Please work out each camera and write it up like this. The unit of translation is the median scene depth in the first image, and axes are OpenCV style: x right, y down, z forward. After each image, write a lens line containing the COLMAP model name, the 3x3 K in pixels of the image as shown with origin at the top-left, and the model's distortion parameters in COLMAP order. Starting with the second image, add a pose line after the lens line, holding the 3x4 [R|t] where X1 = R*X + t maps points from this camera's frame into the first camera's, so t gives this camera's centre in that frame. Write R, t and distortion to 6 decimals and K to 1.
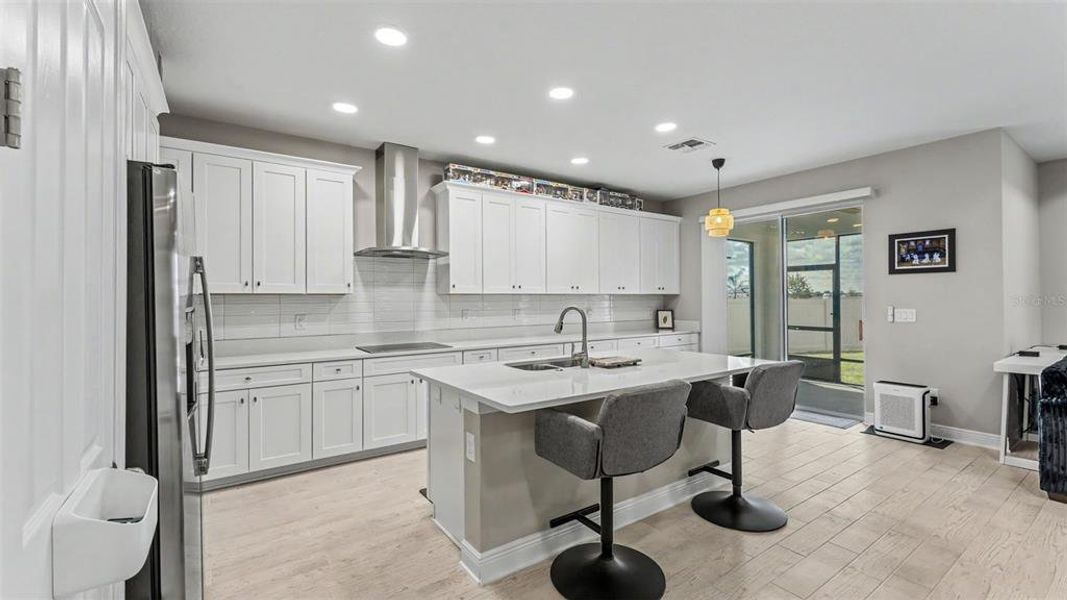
lens RADIAL K [[445.4, 0, 529.8], [0, 445.4, 295.5], [0, 0, 1]] dist [-0.000146, -0.000017]
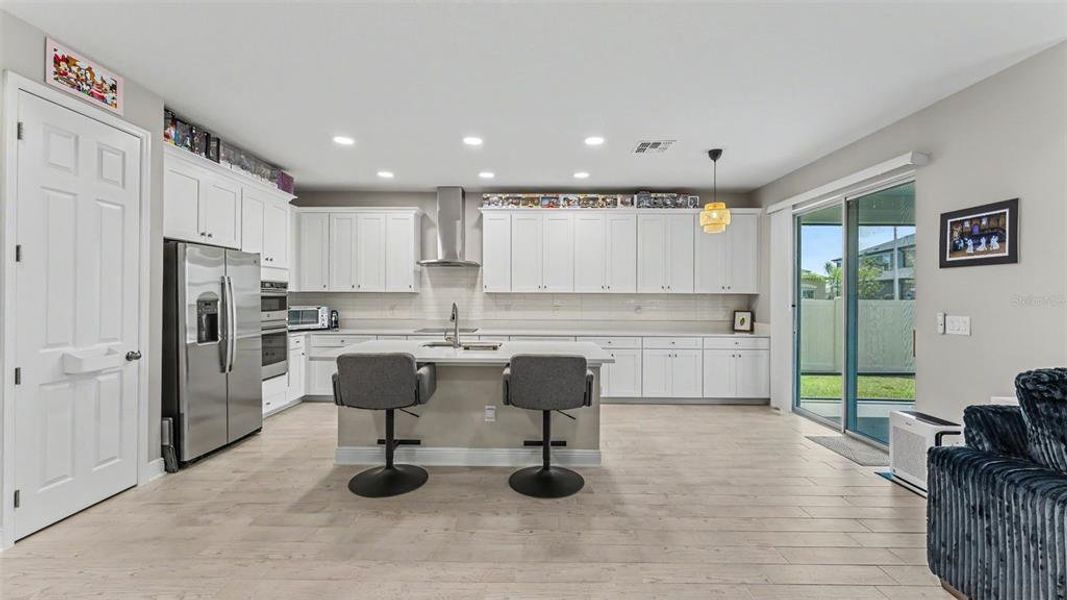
lens RADIAL K [[424.1, 0, 530.0], [0, 424.1, 296.5], [0, 0, 1]] dist [-0.000212, -0.000081]
pose [[0.817588, 0.009647, -0.575723, 0.663562], [-0.005367, 0.999944, 0.009135, -0.004106], [0.575778, -0.004379, 0.817594, 0.048368]]
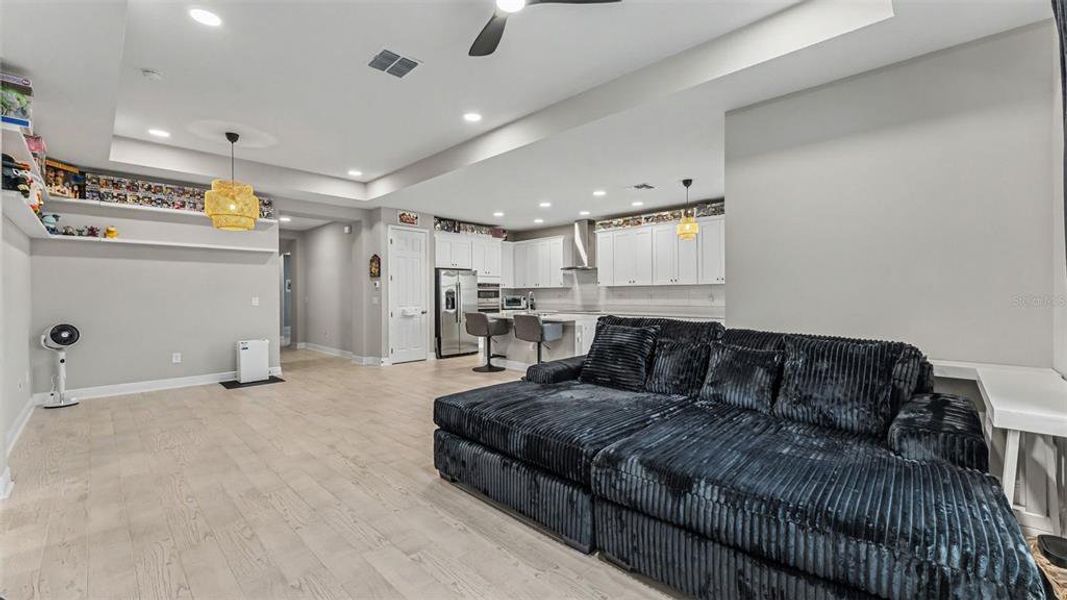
lens RADIAL K [[424.1, 0, 530.0], [0, 424.1, 296.5], [0, 0, 1]] dist [-0.000212, -0.000081]
pose [[0.188906, 0.010412, -0.981940, 1.654532], [0.013187, 0.999827, 0.013139, 0.012402], [0.981907, -0.015431, 0.188735, 0.334595]]
